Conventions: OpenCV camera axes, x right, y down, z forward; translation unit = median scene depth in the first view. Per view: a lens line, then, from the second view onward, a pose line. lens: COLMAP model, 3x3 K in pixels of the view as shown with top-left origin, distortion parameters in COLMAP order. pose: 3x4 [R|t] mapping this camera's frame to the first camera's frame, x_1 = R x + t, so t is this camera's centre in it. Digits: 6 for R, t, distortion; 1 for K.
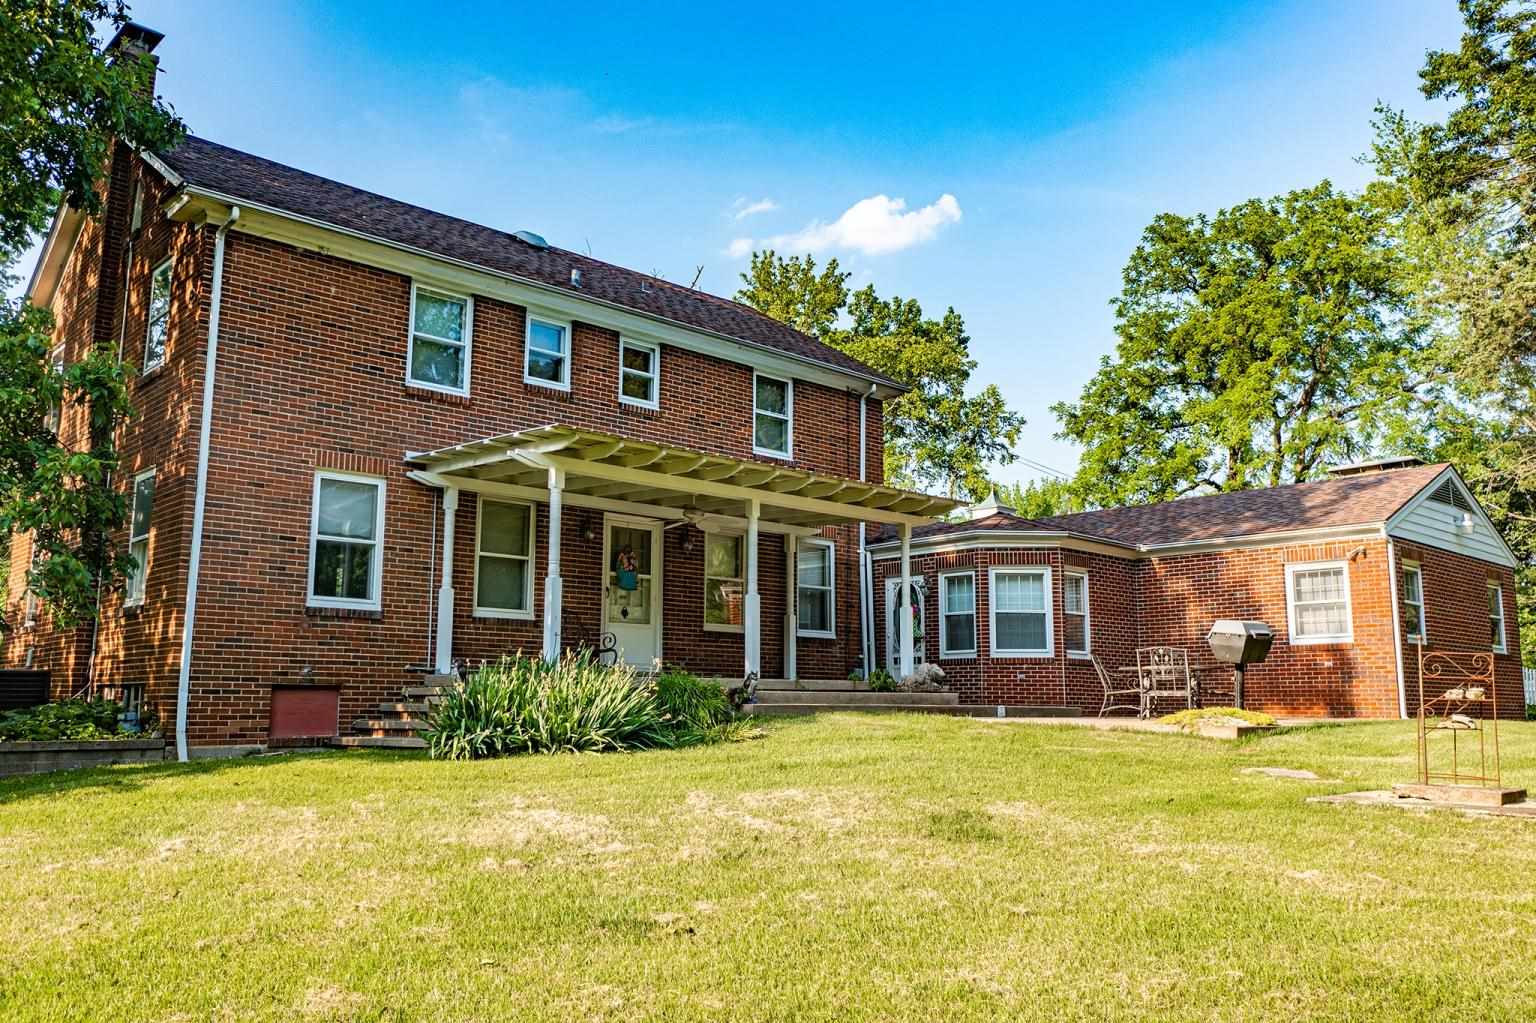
lens RADIAL K [[1255.0, 0, 768.0], [0, 1255.0, 511.5], [0, 0, 1]] dist [0.006005, 0.003572]
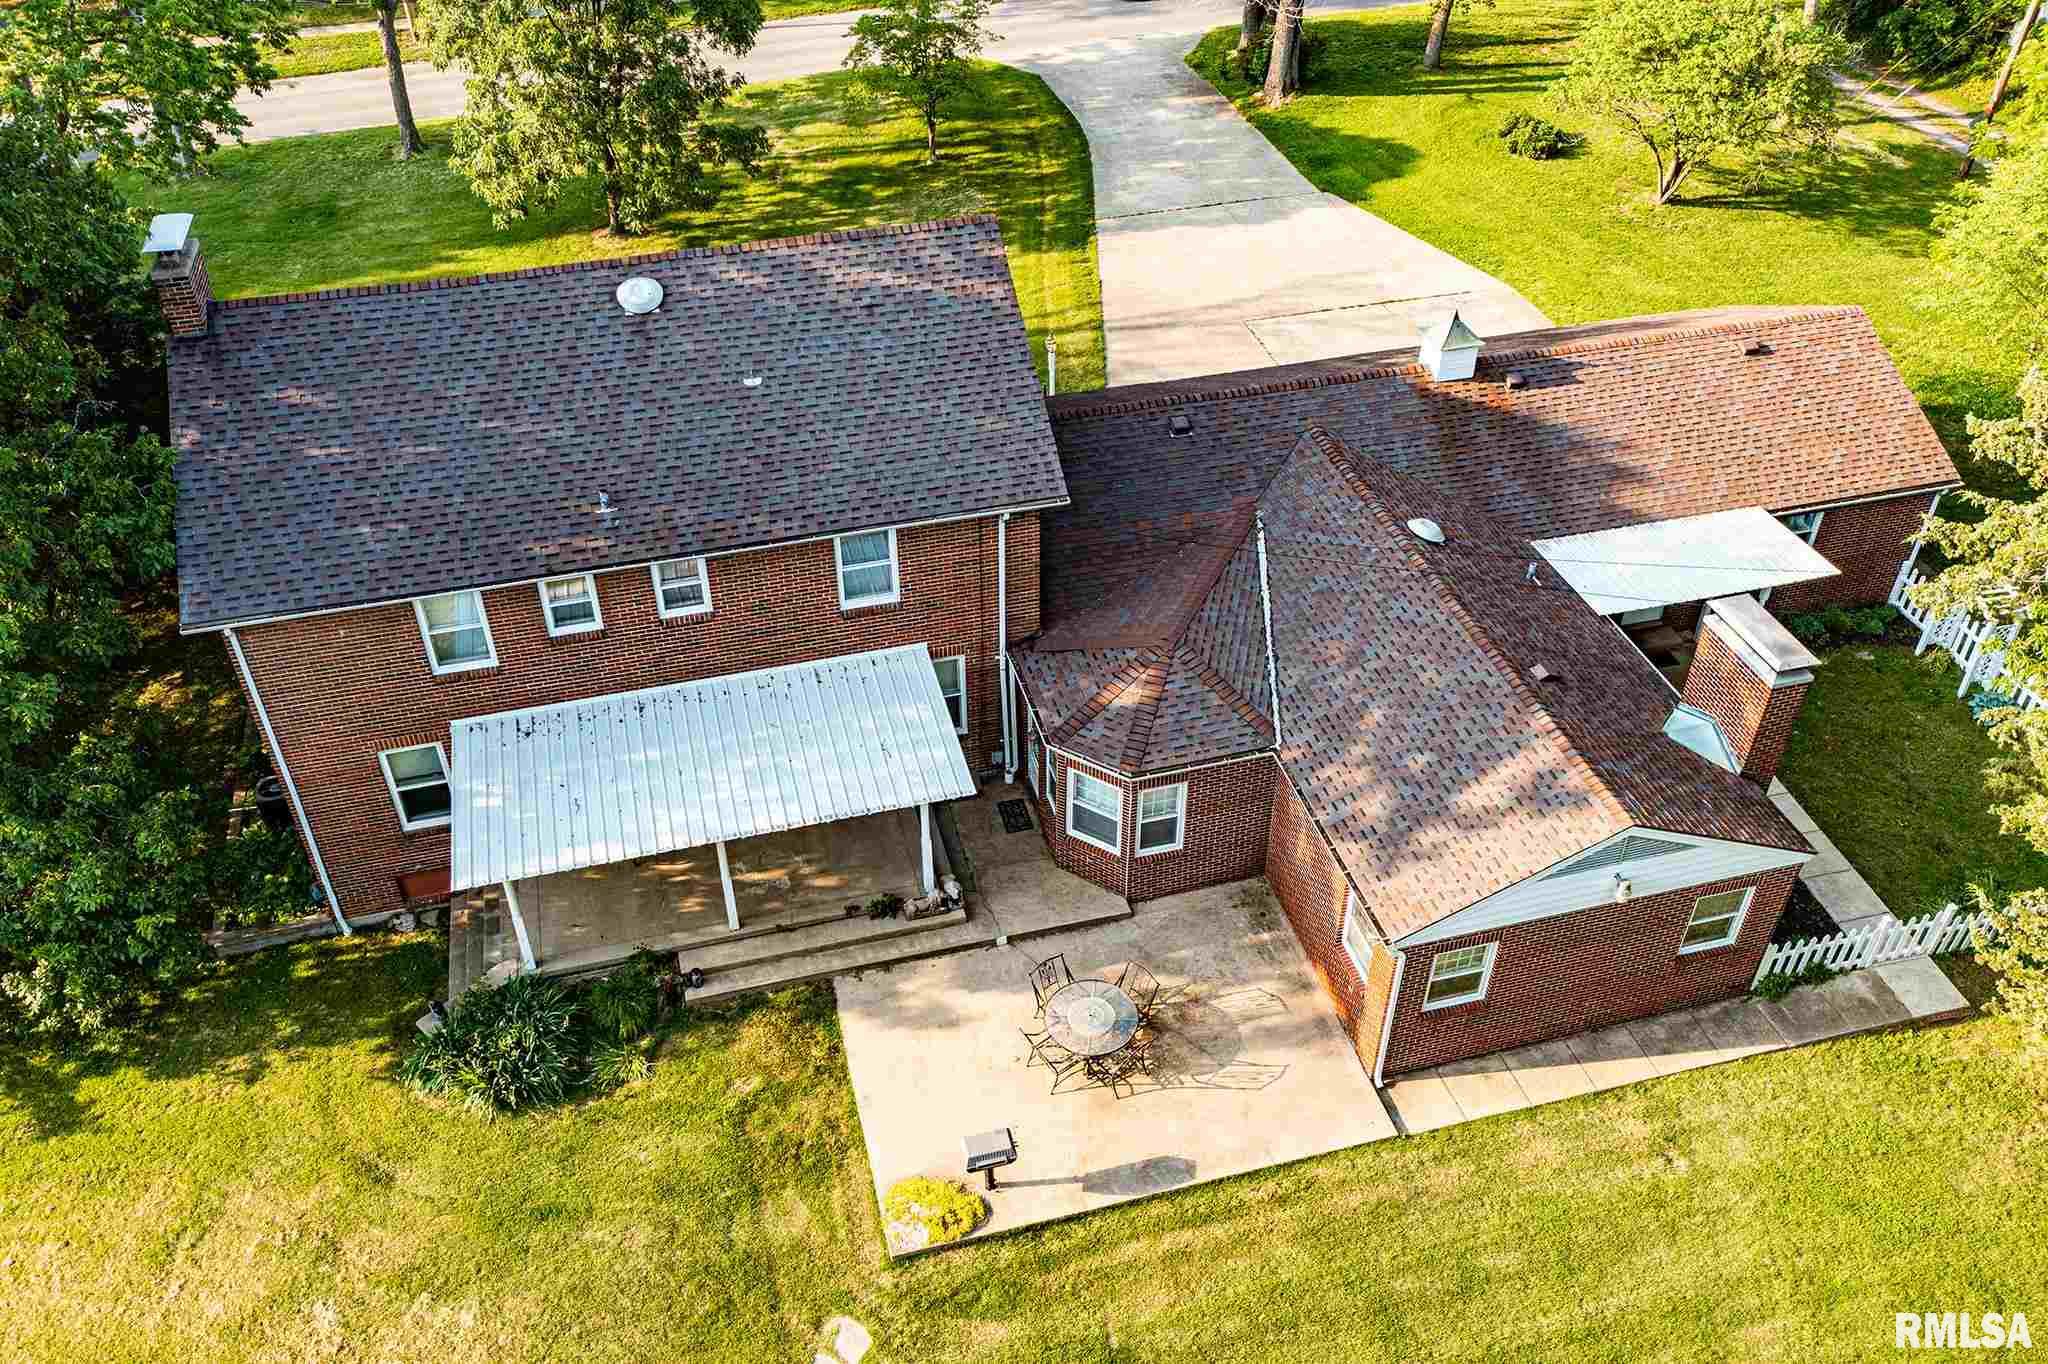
lens RADIAL K [[1673.3, 0, 1024.0], [0, 1673.3, 682.0], [0, 0, 1]] dist [0.006005, 0.003572]
pose [[0.877949, 0.287916, -0.382504, 0.654986], [0.089355, 0.686375, 0.721737, -0.978949], [0.470341, -0.667828, 0.576876, 0.314496]]
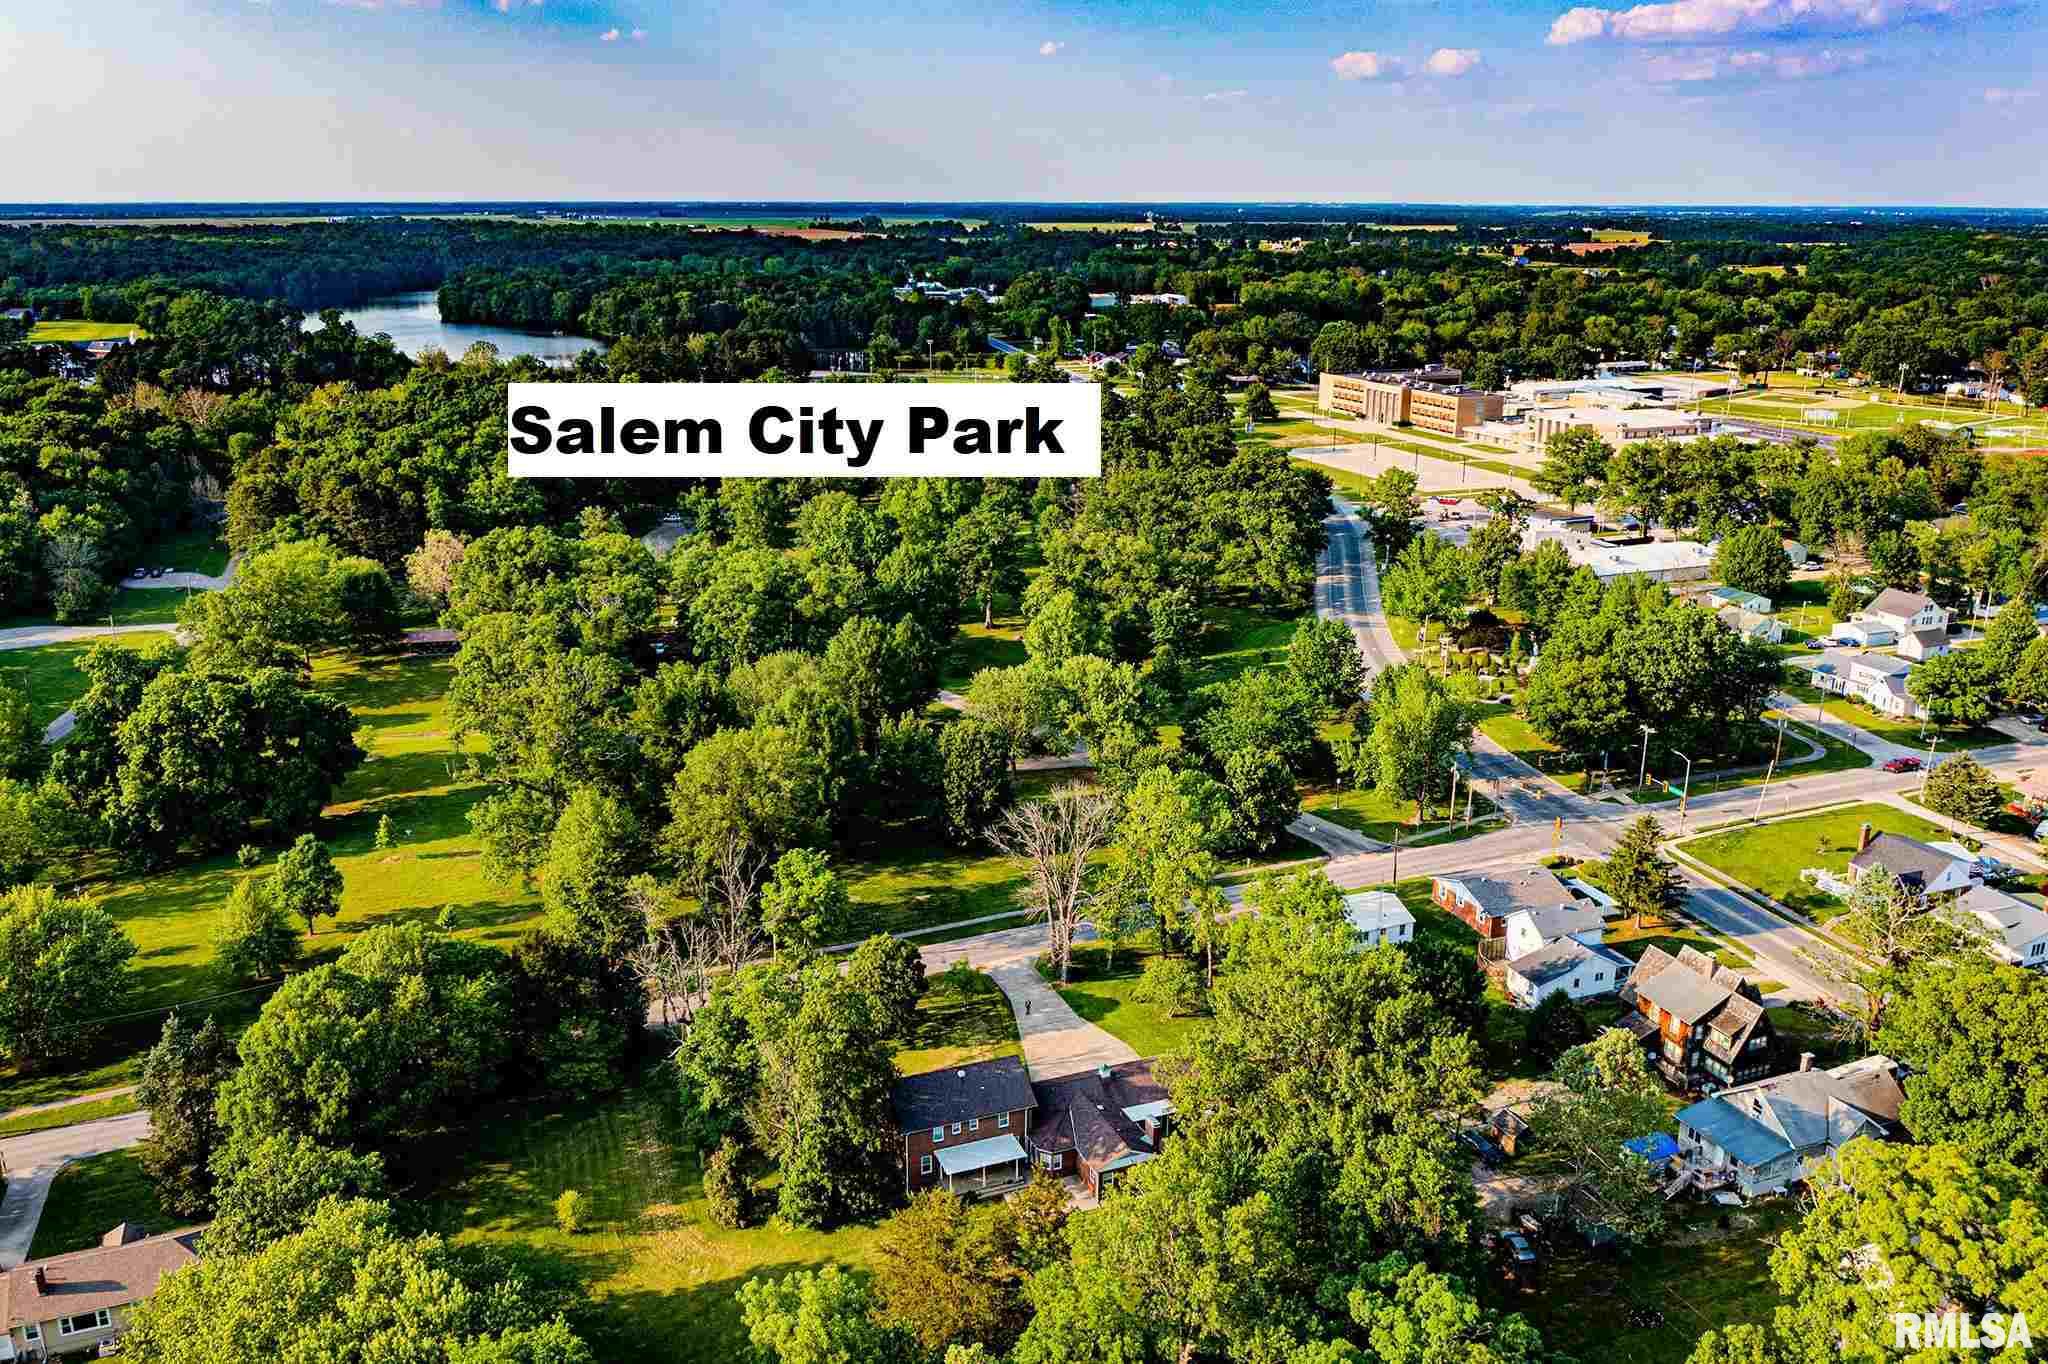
lens RADIAL K [[1651.7, 0, 1024.0], [0, 1651.7, 682.0], [0, 0, 1]] dist [-0.021902, 0.002567]
pose [[0.931993, 0.100223, -0.348345, 2.553456], [0.064310, 0.900049, 0.431016, -5.200455], [0.356725, -0.424107, 0.832395, -4.382562]]
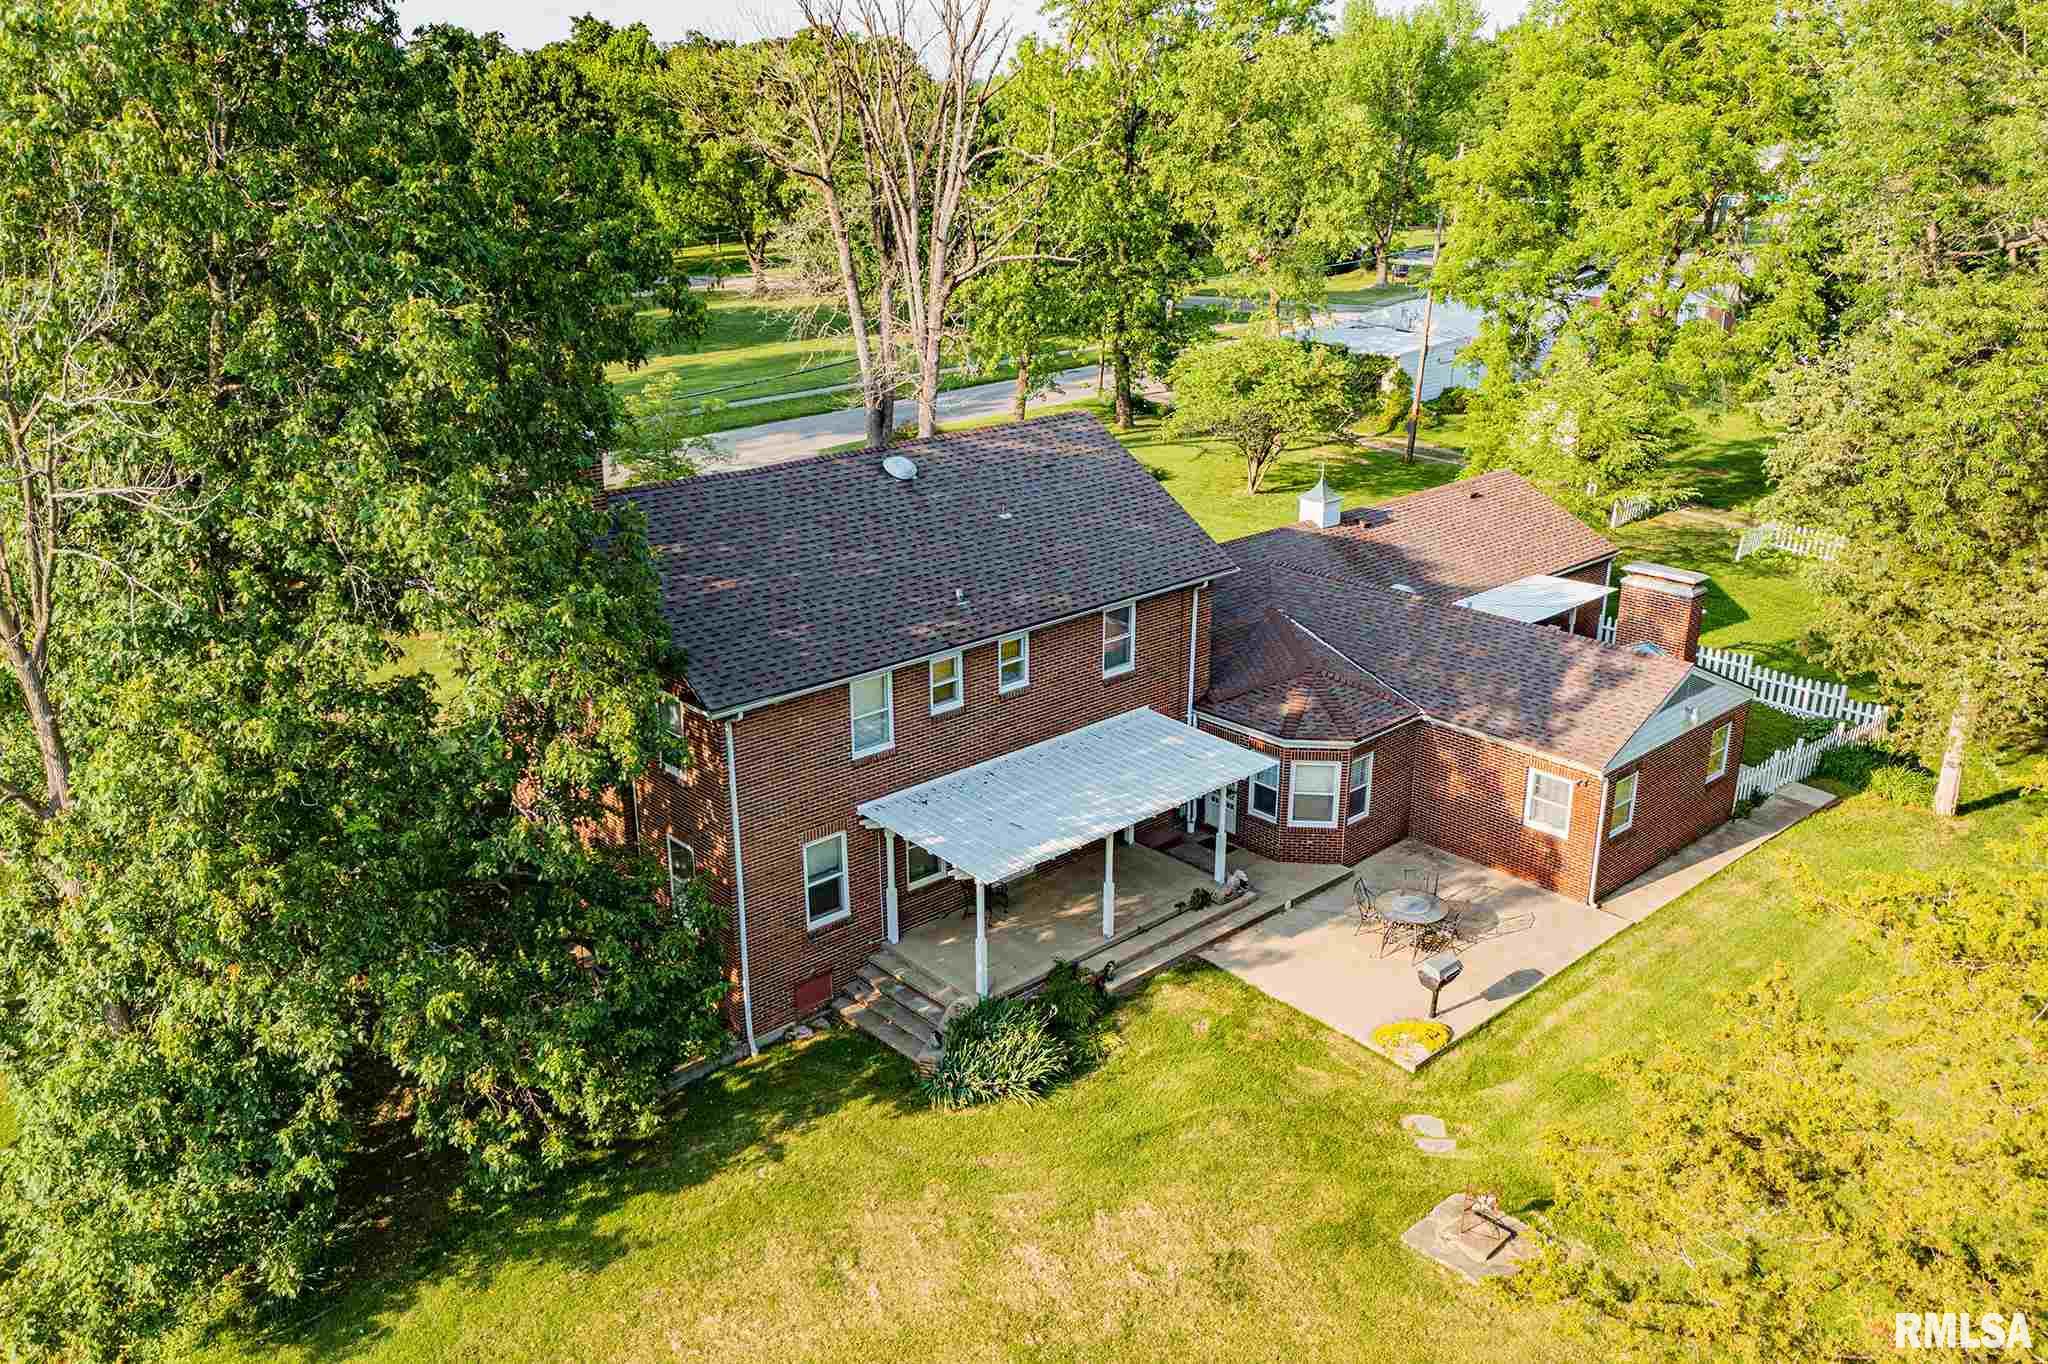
lens RADIAL K [[1651.7, 0, 1024.0], [0, 1651.7, 682.0], [0, 0, 1]] dist [-0.021902, 0.002567]
pose [[0.999887, -0.000532, -0.015016, -0.068220], [0.007736, 0.874977, 0.484102, -0.870687], [0.012880, -0.484164, 0.874882, -0.420294]]
